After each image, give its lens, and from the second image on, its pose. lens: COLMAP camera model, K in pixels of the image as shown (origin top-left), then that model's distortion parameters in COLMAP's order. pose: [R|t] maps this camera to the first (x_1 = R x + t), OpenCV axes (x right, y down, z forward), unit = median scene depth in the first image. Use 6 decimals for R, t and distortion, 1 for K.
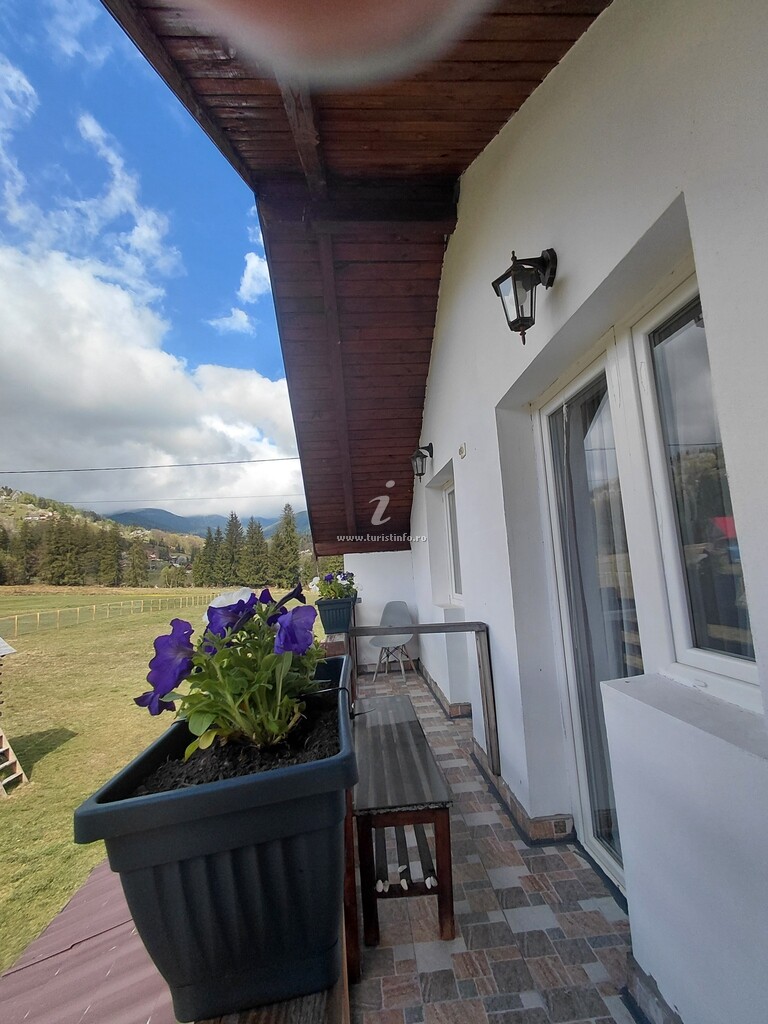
lens RADIAL K [[464.9, 0, 383.7], [0, 464.9, 512.3], [0, 0, 1]] dist [0.003534, -0.002339]
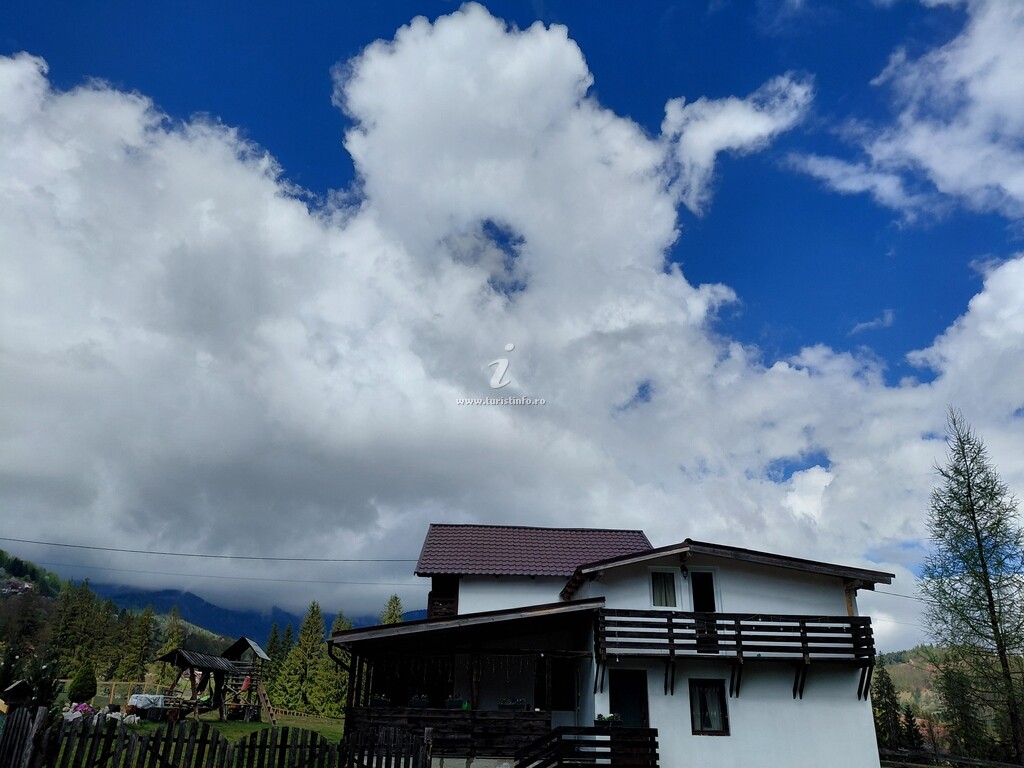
lens RADIAL K [[728.1, 0, 509.3], [0, 728.1, 385.0], [0, 0, 1]] dist [-0.009294, -0.005836]
pose [[0.996337, 0.054055, -0.066269, 0.020315], [-0.071920, 0.948891, -0.307300, 0.003865], [0.046270, 0.310940, 0.949302, -0.126293]]
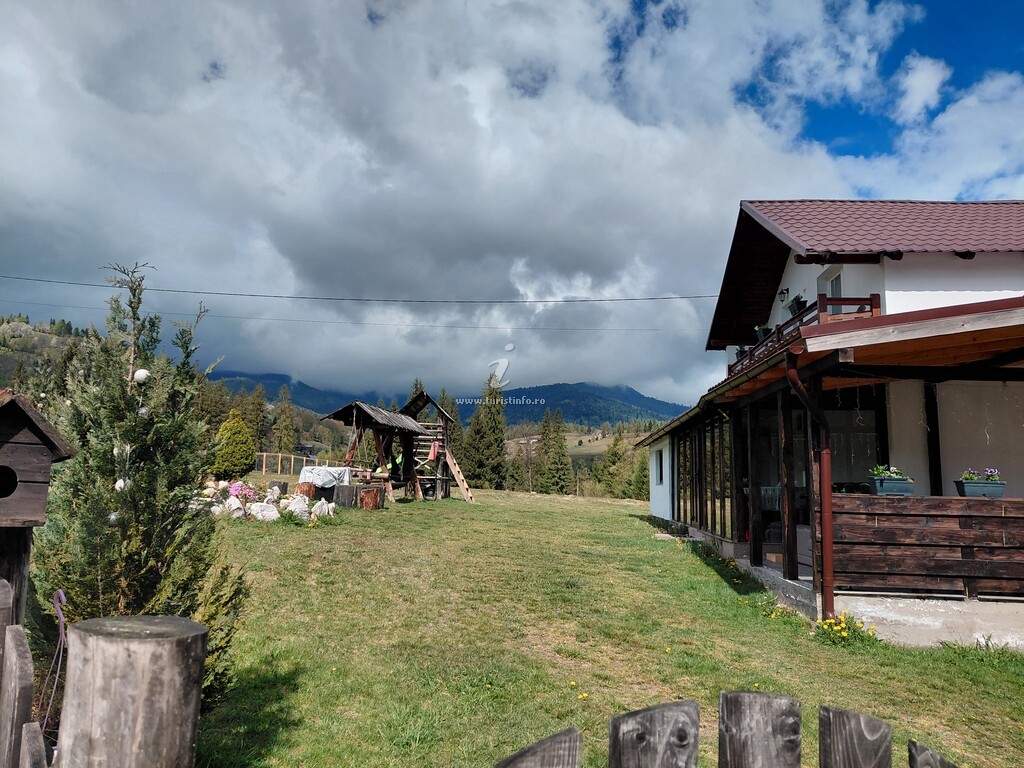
lens RADIAL K [[728.1, 0, 513.6], [0, 728.1, 383.2], [0, 0, 1]] dist [-0.009294, -0.005836]
pose [[0.986789, 0.062641, -0.149410, -0.016620], [-0.065580, 0.997737, -0.014816, 0.011554], [0.148143, 0.024419, 0.988664, -0.068403]]
